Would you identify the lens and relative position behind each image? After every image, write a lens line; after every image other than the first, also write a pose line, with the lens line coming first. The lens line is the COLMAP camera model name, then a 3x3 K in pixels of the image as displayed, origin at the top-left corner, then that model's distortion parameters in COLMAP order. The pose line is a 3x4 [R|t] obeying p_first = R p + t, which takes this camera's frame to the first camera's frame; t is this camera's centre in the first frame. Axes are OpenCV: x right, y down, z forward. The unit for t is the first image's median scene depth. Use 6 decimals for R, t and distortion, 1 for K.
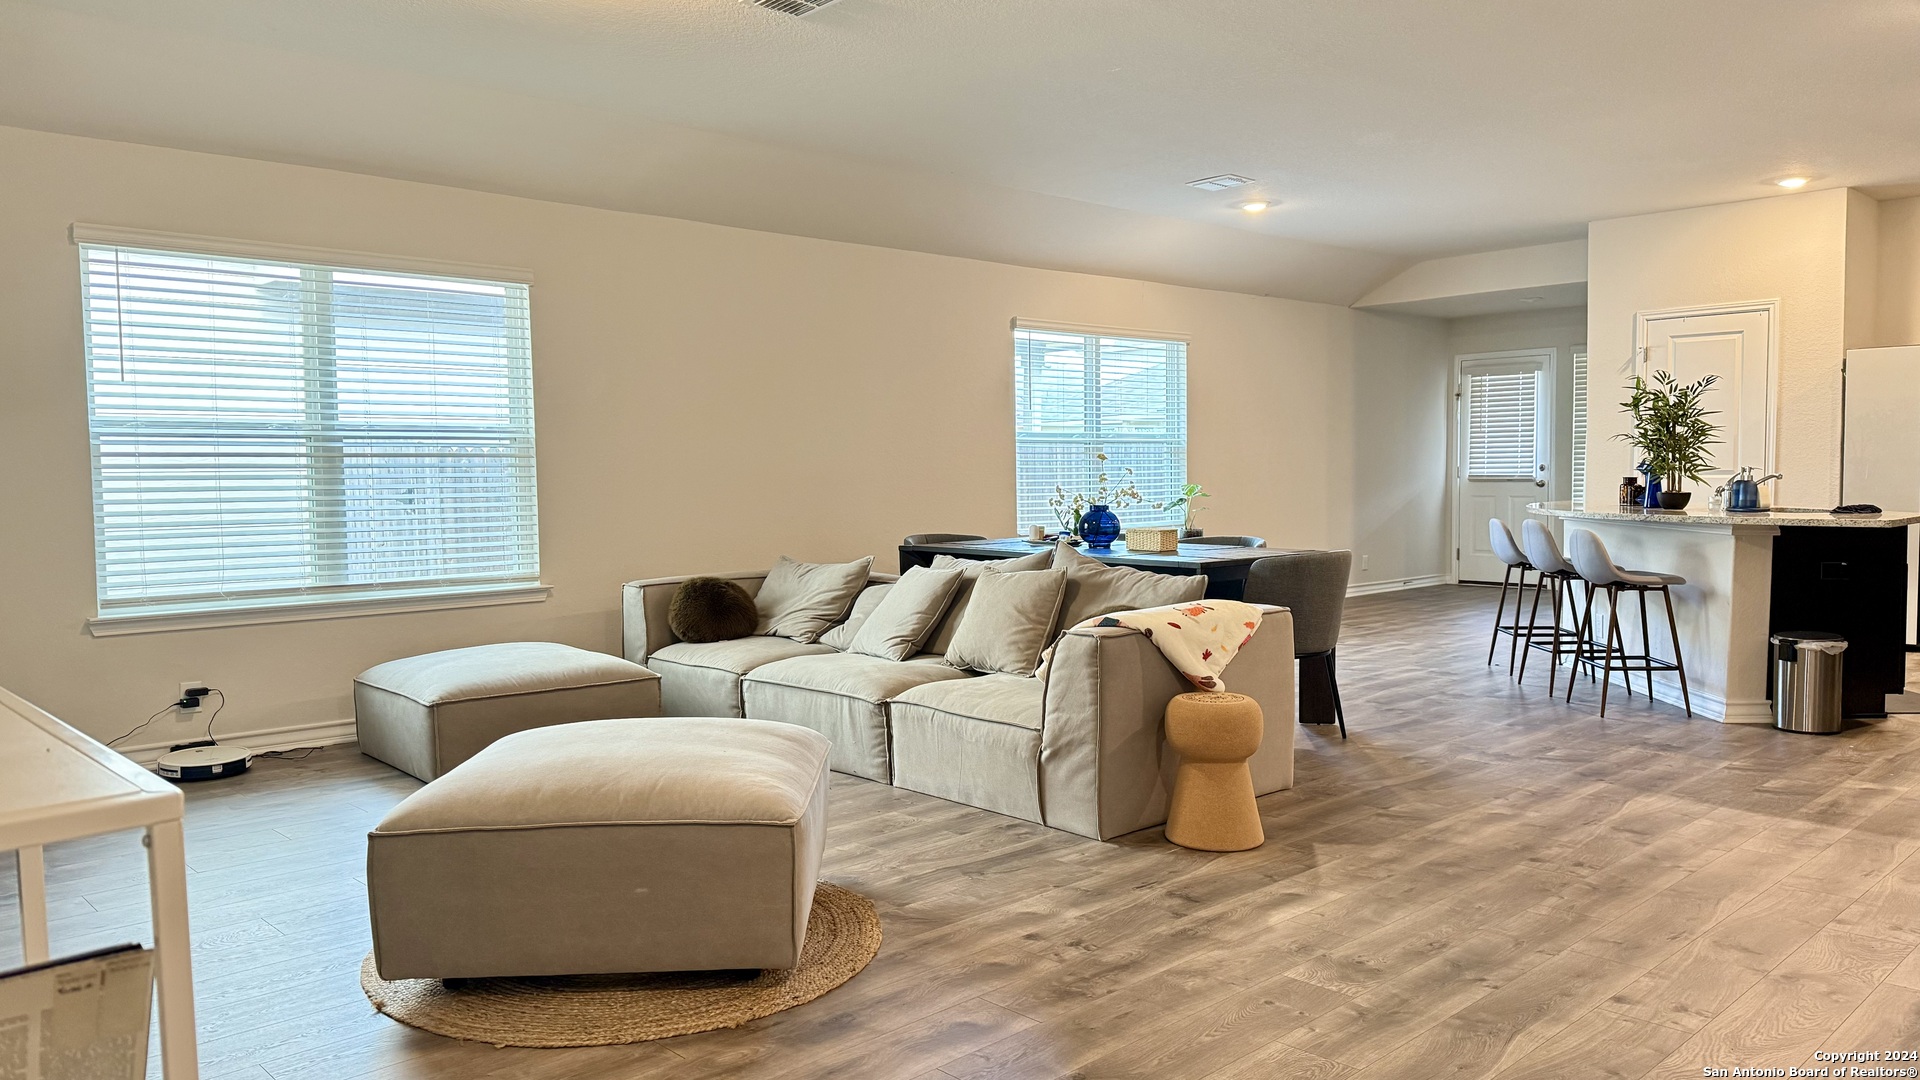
lens RADIAL K [[1401.6, 0, 945.9], [0, 1401.6, 539.7], [0, 0, 1]] dist [0.020647, -0.000853]
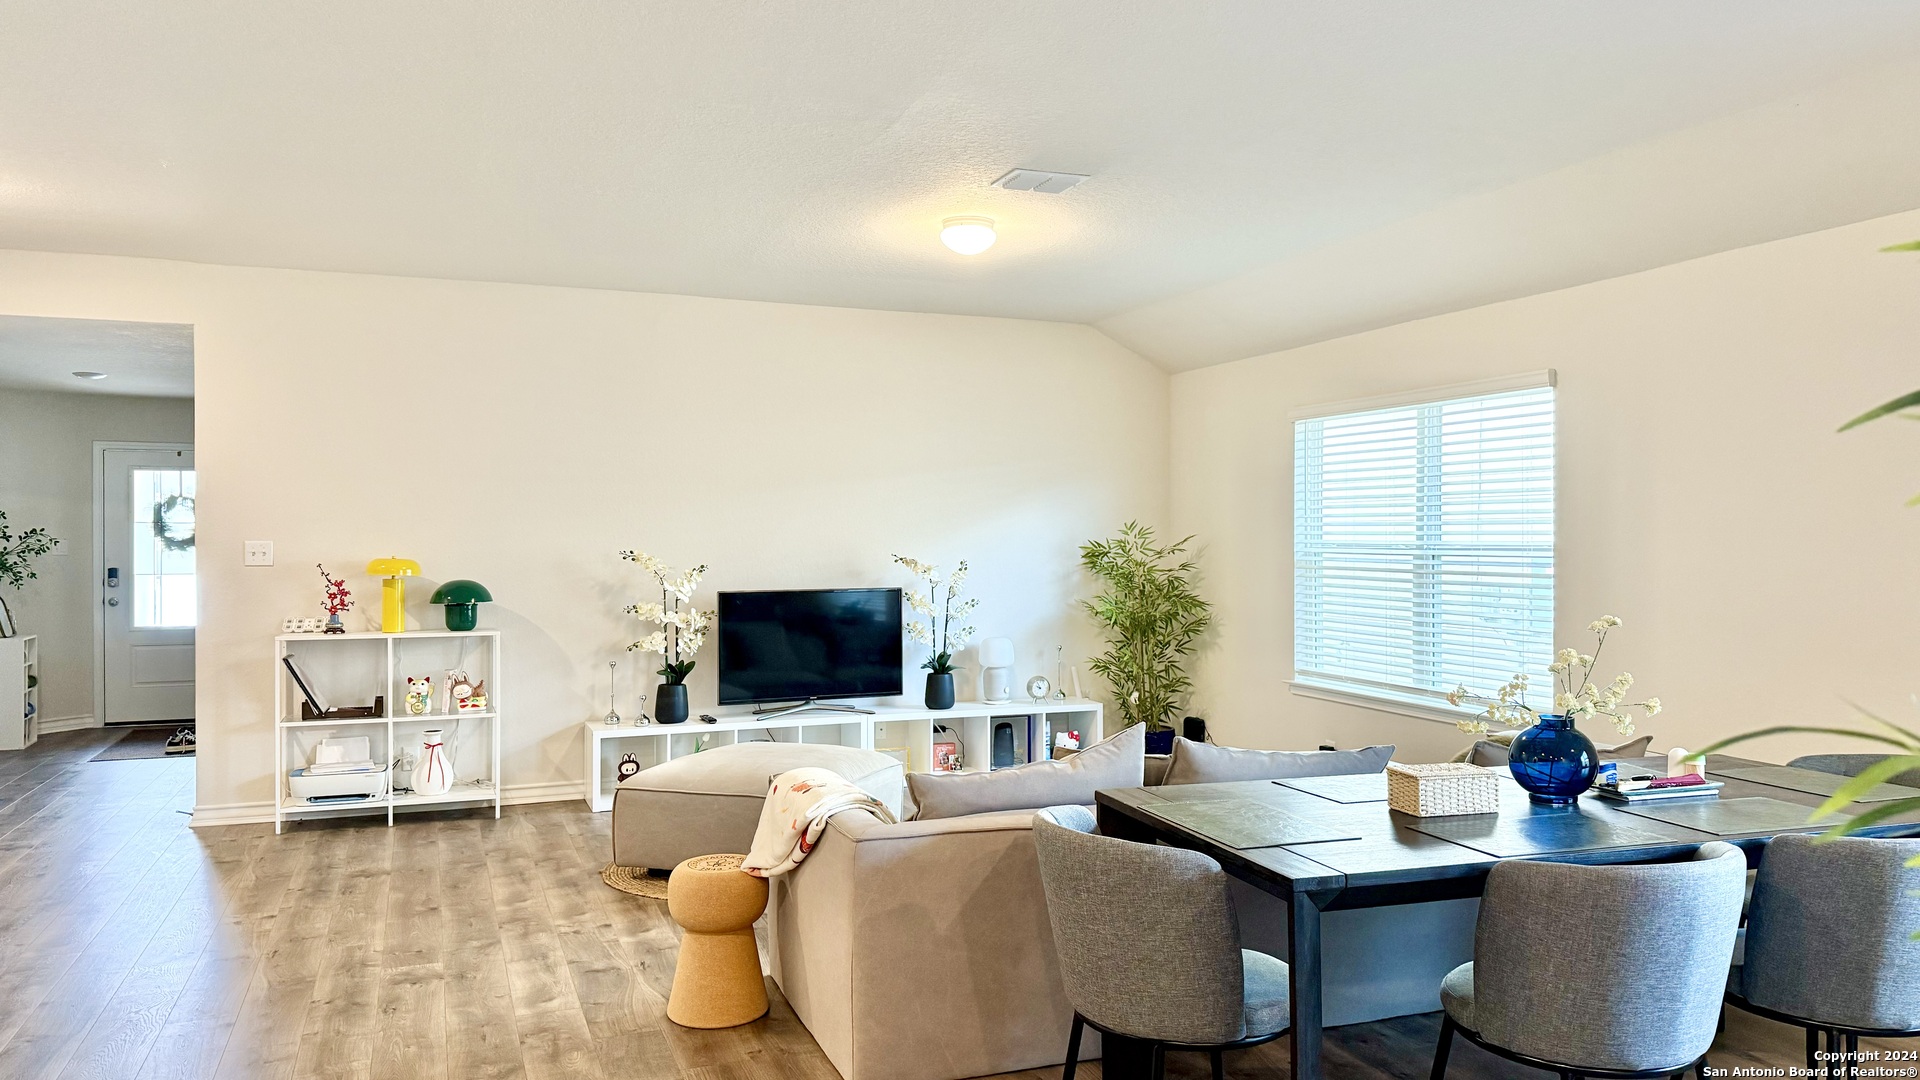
lens RADIAL K [[1401.6, 0, 947.1], [0, 1401.6, 538.7], [0, 0, 1]] dist [0.020647, -0.000853]
pose [[-0.406047, 0.016561, -0.913702, 1.271186], [-0.035904, 0.998775, 0.034059, -0.191484], [0.913147, 0.046635, -0.404955, 1.915495]]
